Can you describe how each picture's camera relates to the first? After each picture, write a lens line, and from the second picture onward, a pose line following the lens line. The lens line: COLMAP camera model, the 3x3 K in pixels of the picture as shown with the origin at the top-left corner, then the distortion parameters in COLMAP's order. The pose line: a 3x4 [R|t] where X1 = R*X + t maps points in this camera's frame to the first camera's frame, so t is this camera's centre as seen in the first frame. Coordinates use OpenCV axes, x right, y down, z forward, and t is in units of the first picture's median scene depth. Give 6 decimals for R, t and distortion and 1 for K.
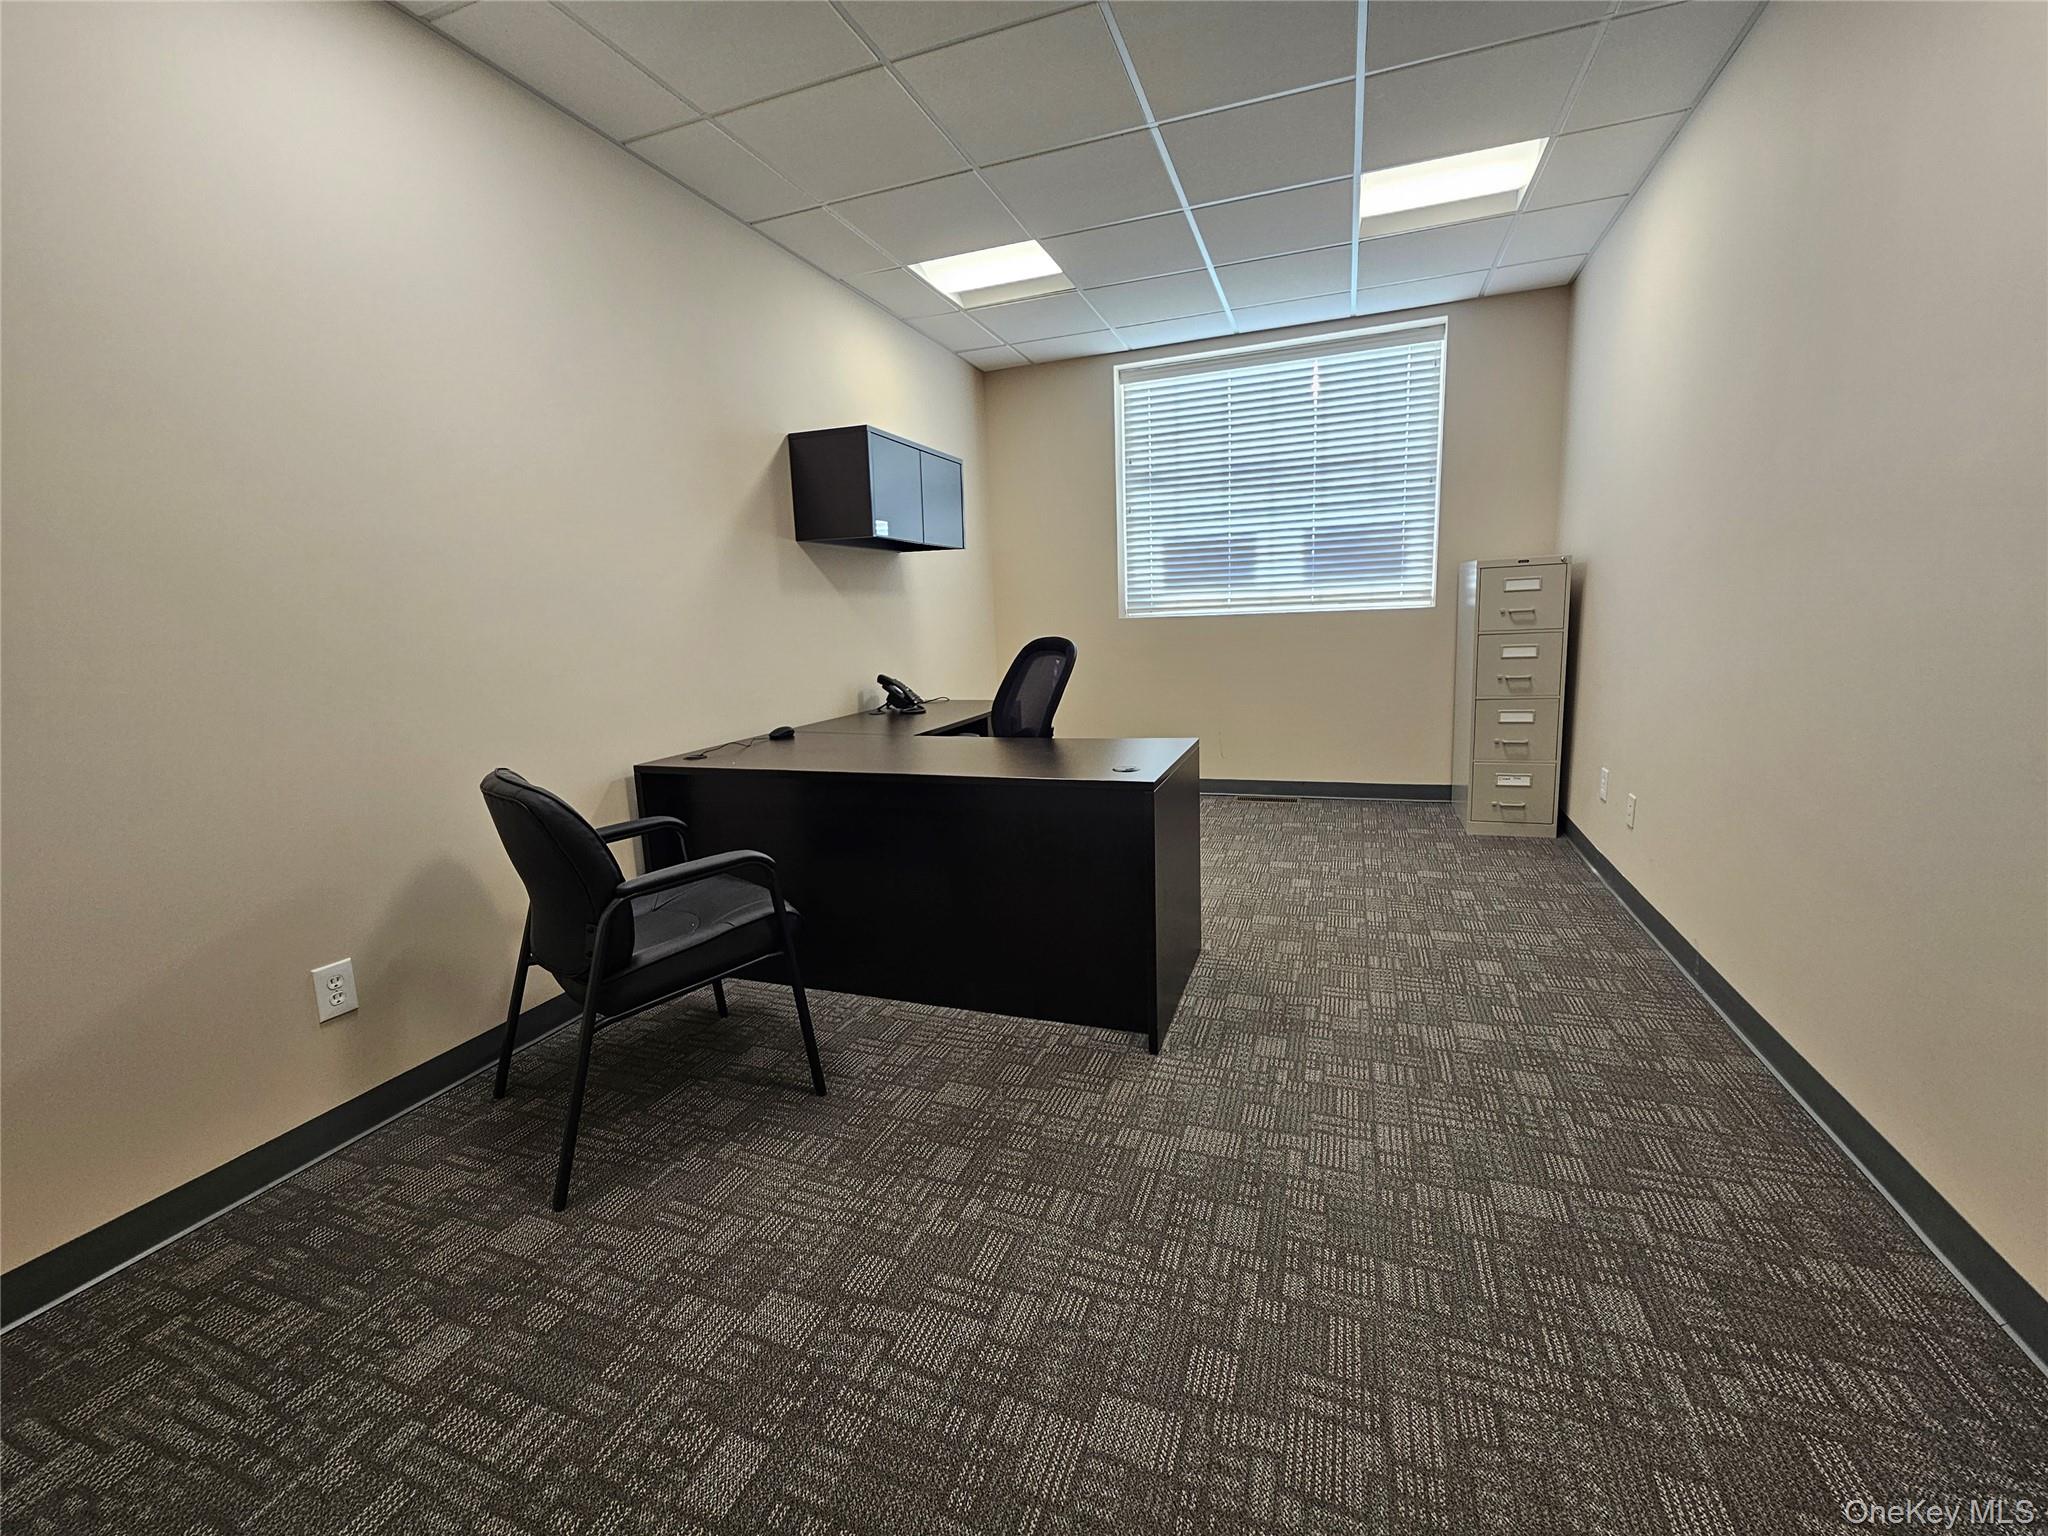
lens RADIAL K [[838.6, 0, 1032.8], [0, 838.6, 785.8], [0, 0, 1]] dist [0.004079, -0.000392]
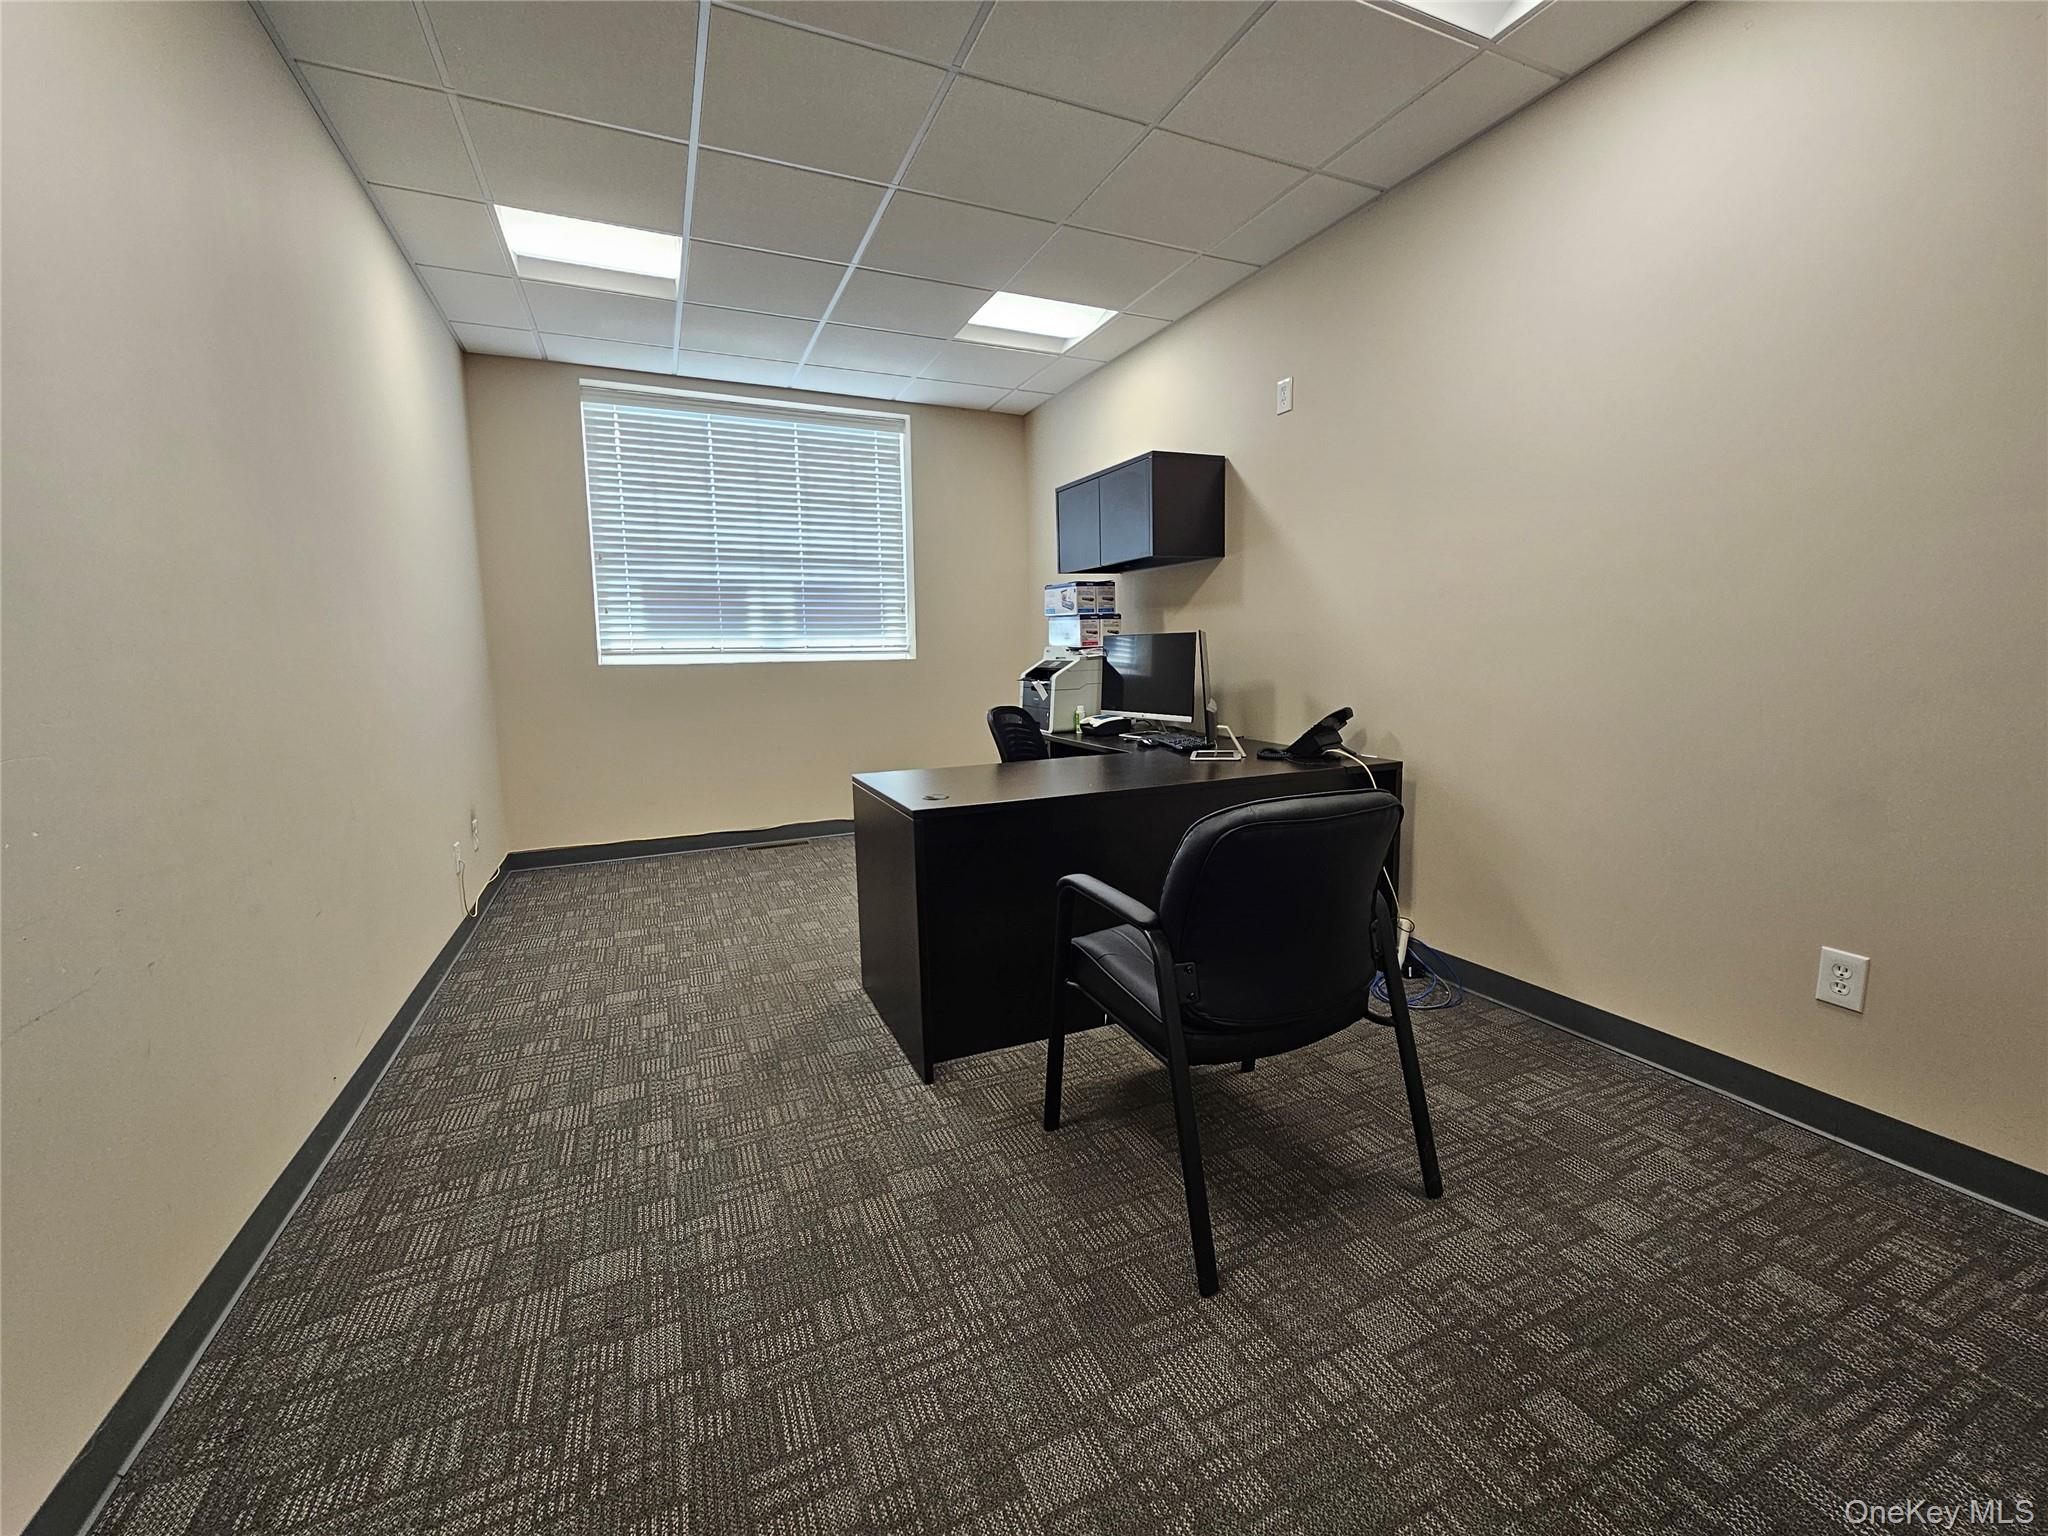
lens RADIAL K [[838.6, 0, 1033.8], [0, 838.6, 750.3], [0, 0, 1]] dist [0.004079, -0.000392]
pose [[0.706554, -0.056072, 0.705435, -0.119950], [0.129554, 0.990257, -0.051048, -0.003009], [-0.695699, 0.127460, 0.706934, 0.049791]]
